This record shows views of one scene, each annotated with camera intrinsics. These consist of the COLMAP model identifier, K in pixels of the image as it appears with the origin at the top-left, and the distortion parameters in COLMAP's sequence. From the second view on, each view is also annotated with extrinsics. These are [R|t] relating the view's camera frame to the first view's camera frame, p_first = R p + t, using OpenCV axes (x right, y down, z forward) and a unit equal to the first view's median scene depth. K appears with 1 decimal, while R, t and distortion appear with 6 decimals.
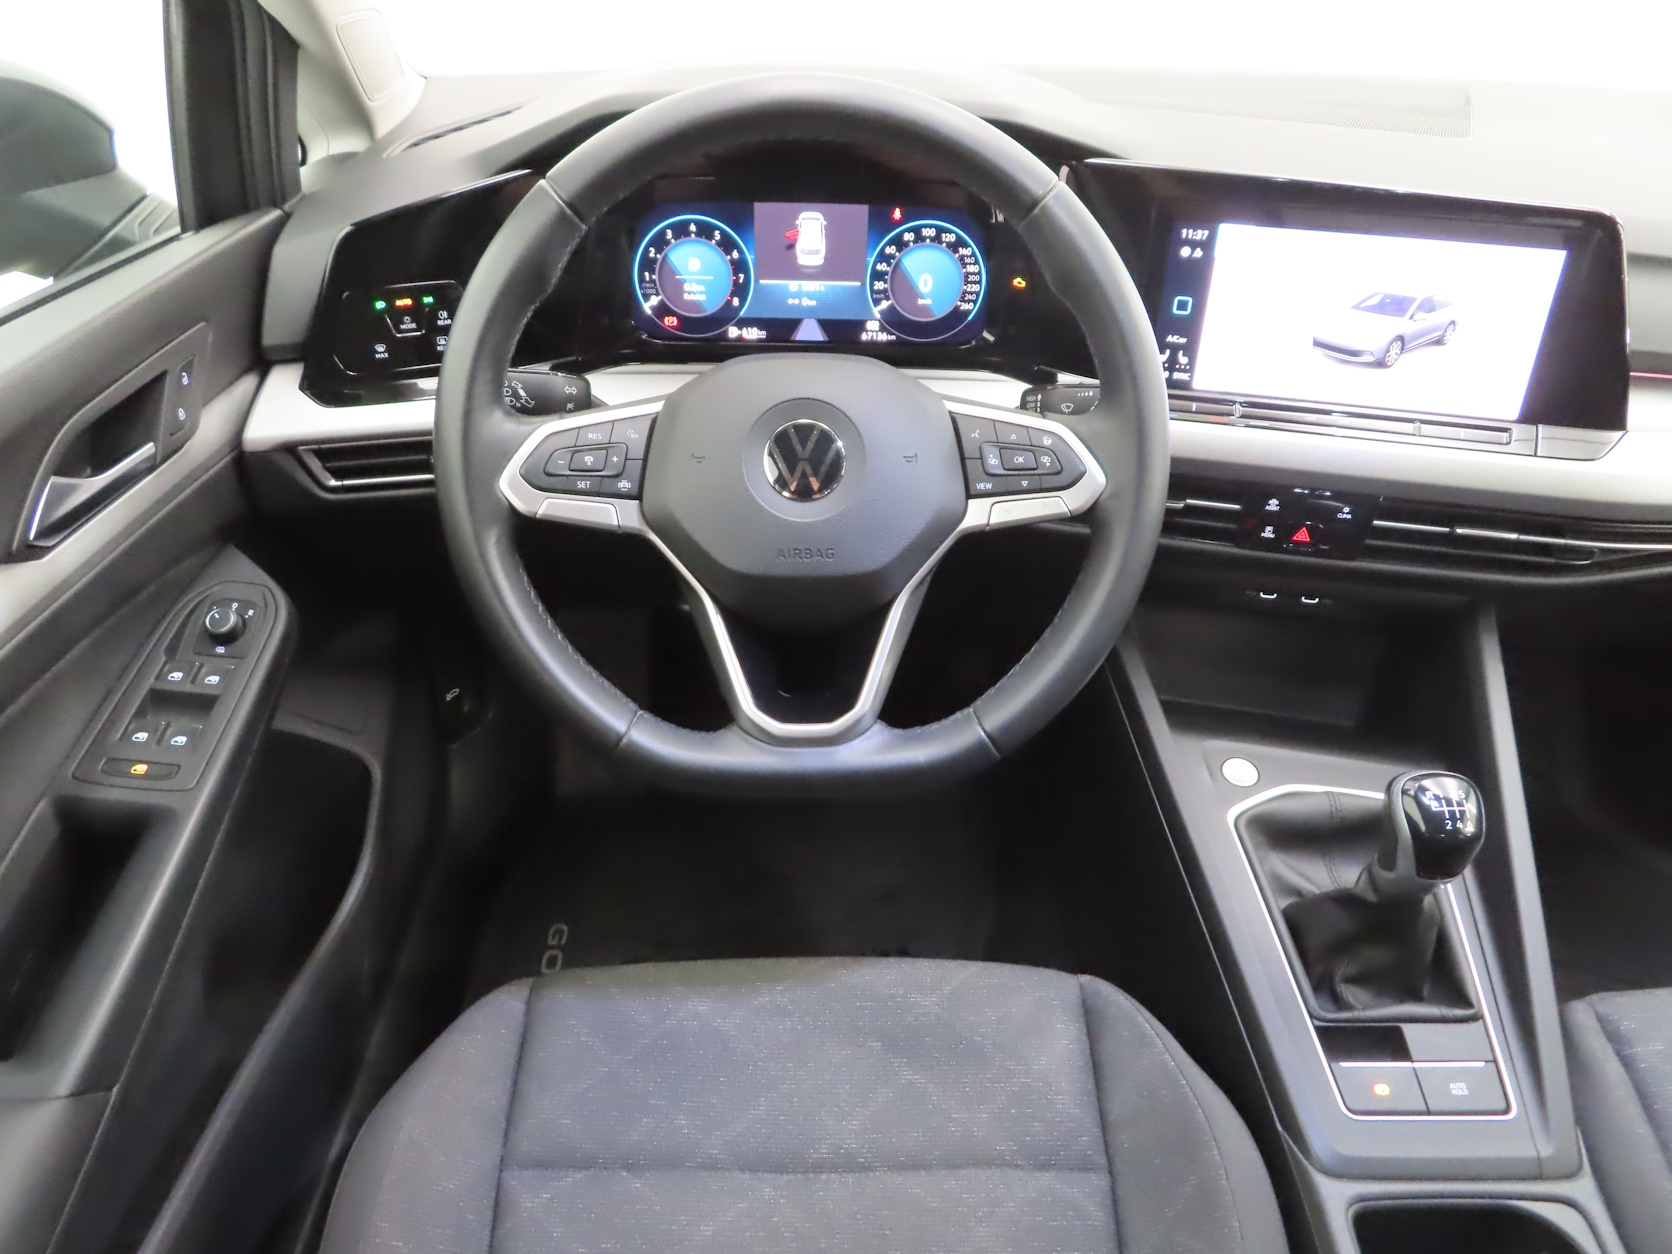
lens RADIAL K [[1219.5, 0, 836.0], [0, 1219.5, 627.0], [0, 0, 1]] dist [-0.010714, -0.000798]
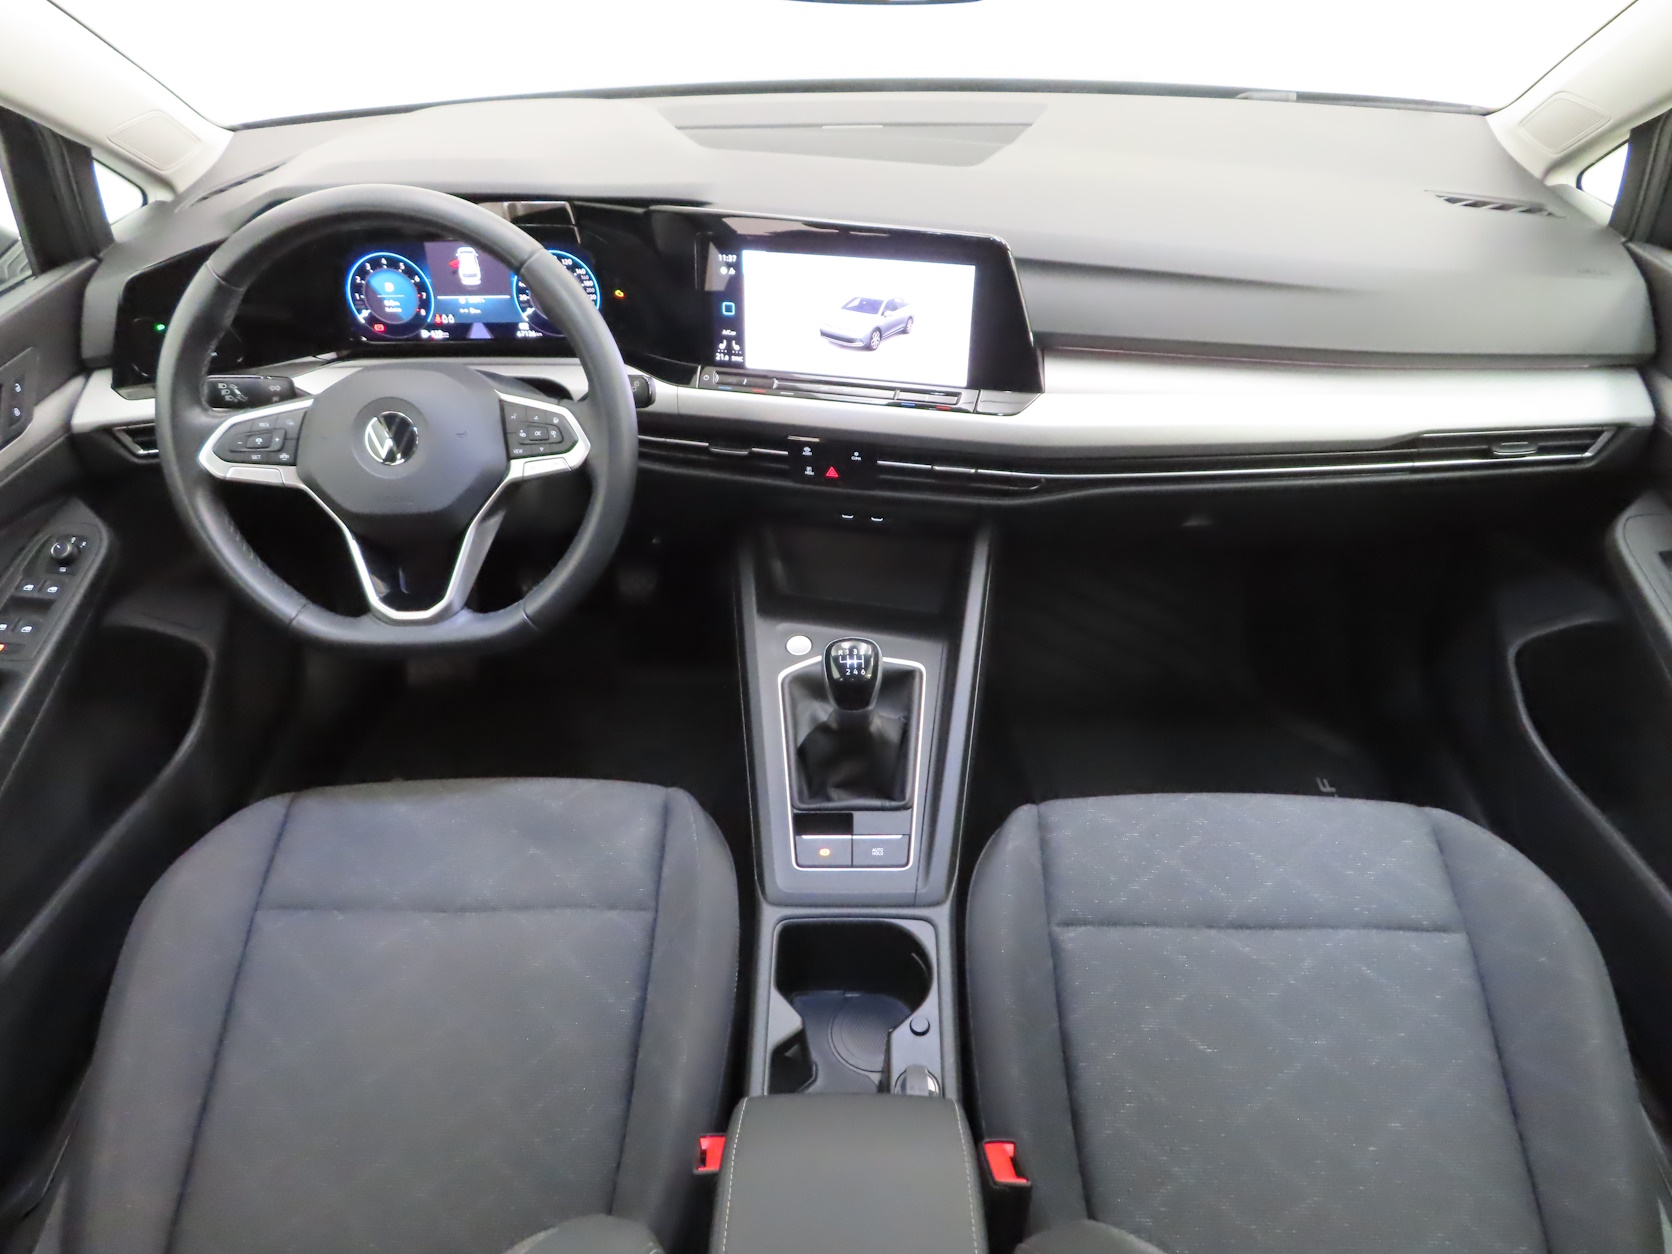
lens RADIAL K [[1219.5, 0, 836.0], [0, 1219.5, 627.0], [0, 0, 1]] dist [-0.010714, -0.000798]
pose [[0.998726, -0.015627, -0.047984, 0.484070], [0.018917, 0.997444, 0.068900, 0.004183], [0.046784, -0.069720, 0.996469, -0.414732]]
